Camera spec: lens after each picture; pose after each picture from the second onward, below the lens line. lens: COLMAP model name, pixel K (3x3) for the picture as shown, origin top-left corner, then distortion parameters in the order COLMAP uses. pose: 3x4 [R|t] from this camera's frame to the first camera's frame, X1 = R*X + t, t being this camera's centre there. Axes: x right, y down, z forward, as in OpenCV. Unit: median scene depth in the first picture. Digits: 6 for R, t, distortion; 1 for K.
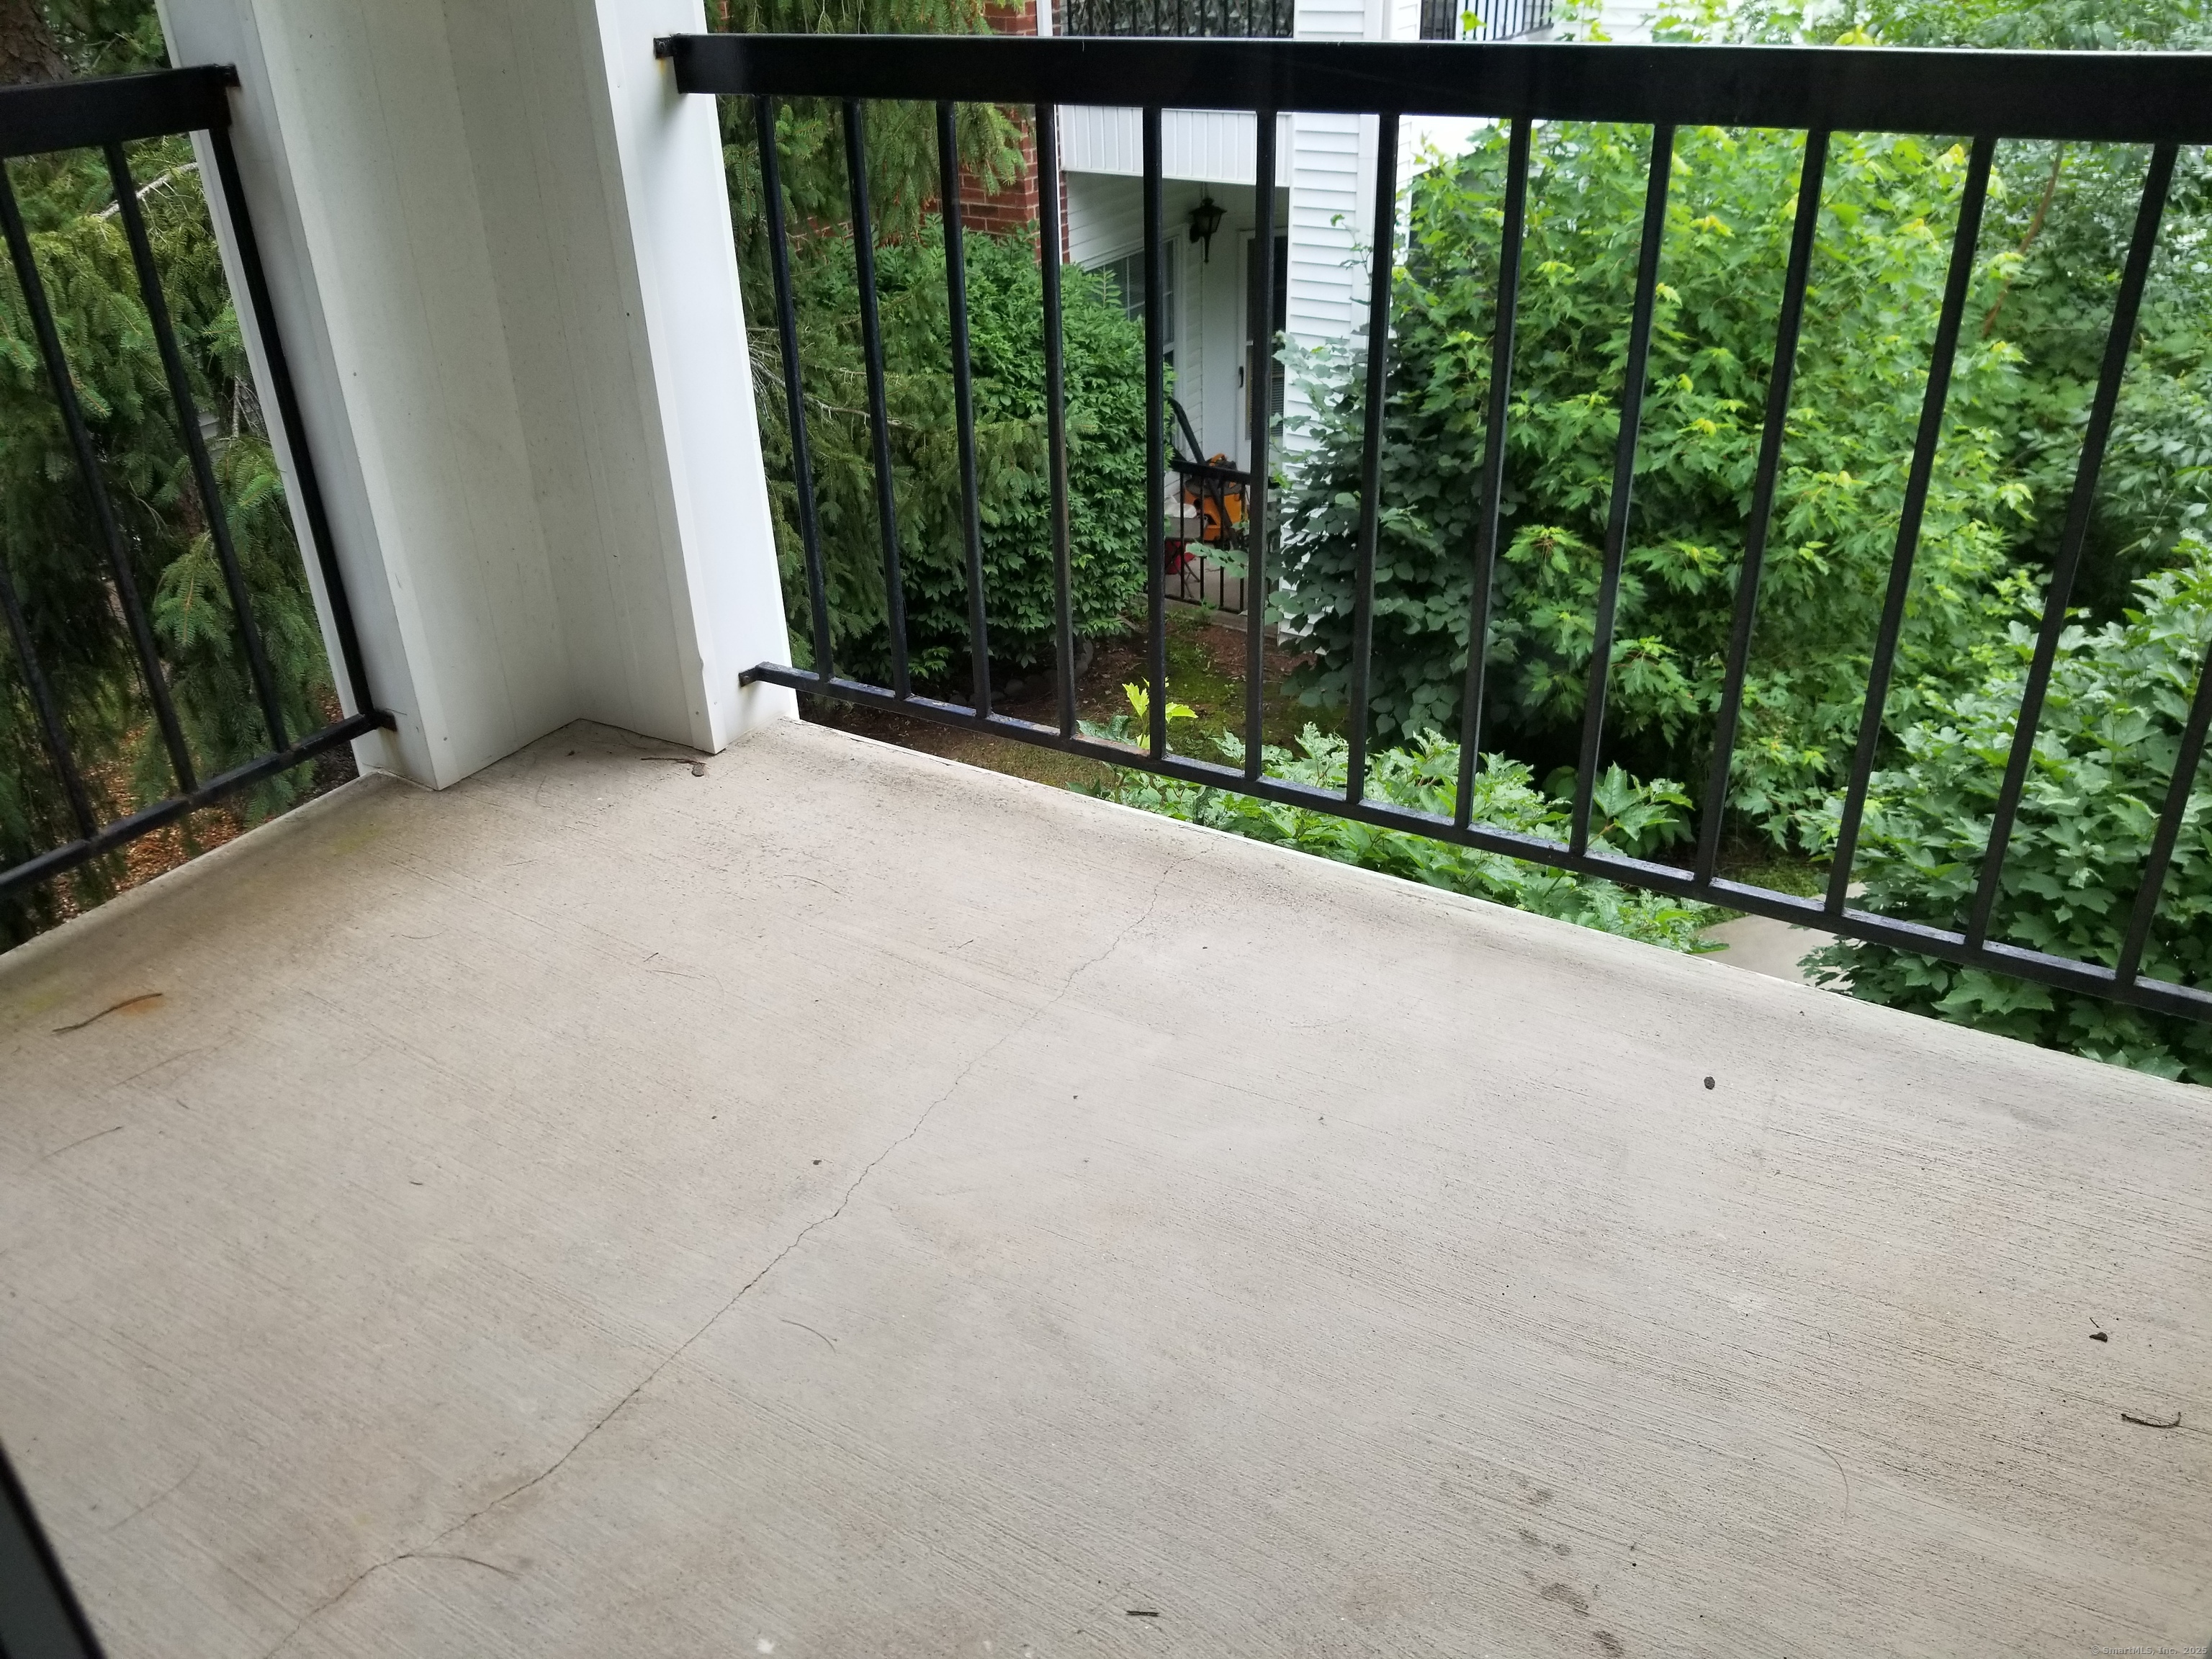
lens RADIAL K [[1729.4, 0, 1073.9], [0, 1729.4, 840.9], [0, 0, 1]] dist [0.101245, -0.194824]
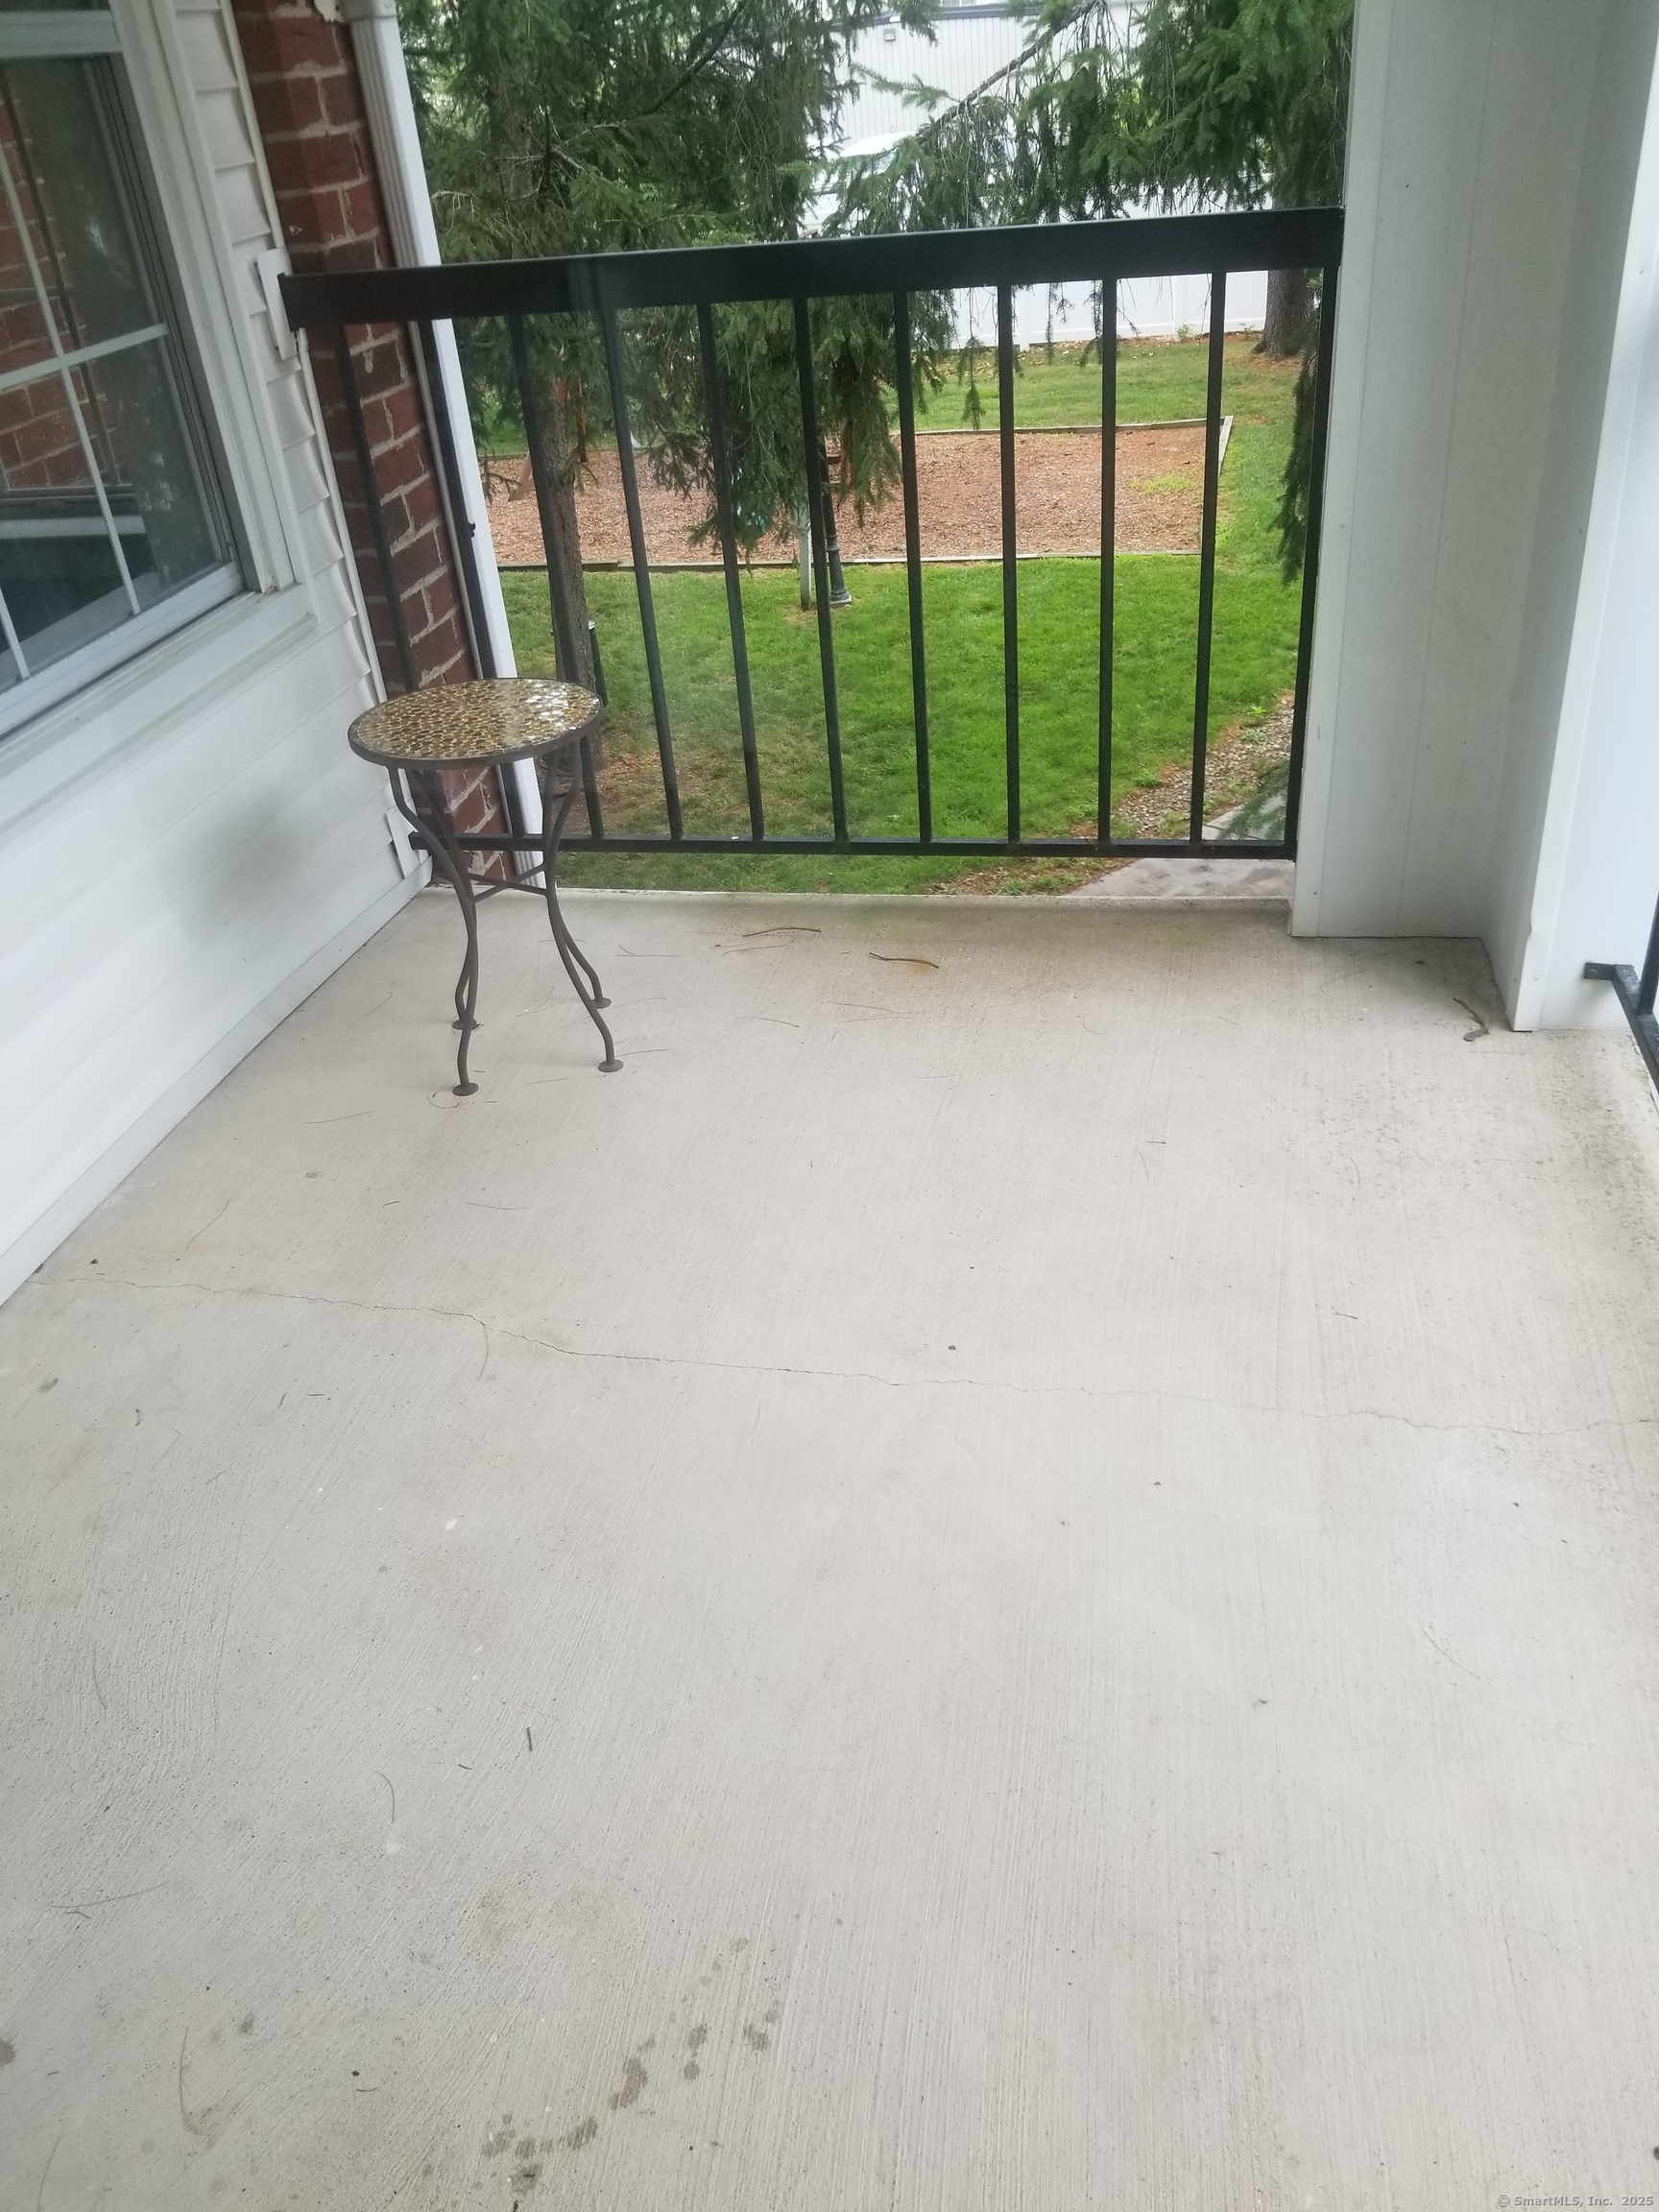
lens RADIAL K [[1729.4, 0, 847.8], [0, 1729.4, 1103.5], [0, 0, 1]] dist [0.101245, -0.194824]
pose [[0.345096, 0.493255, -0.798504, 0.509964], [-0.400526, 0.846807, 0.349995, -0.241811], [0.848816, 0.199039, 0.489791, 0.339724]]
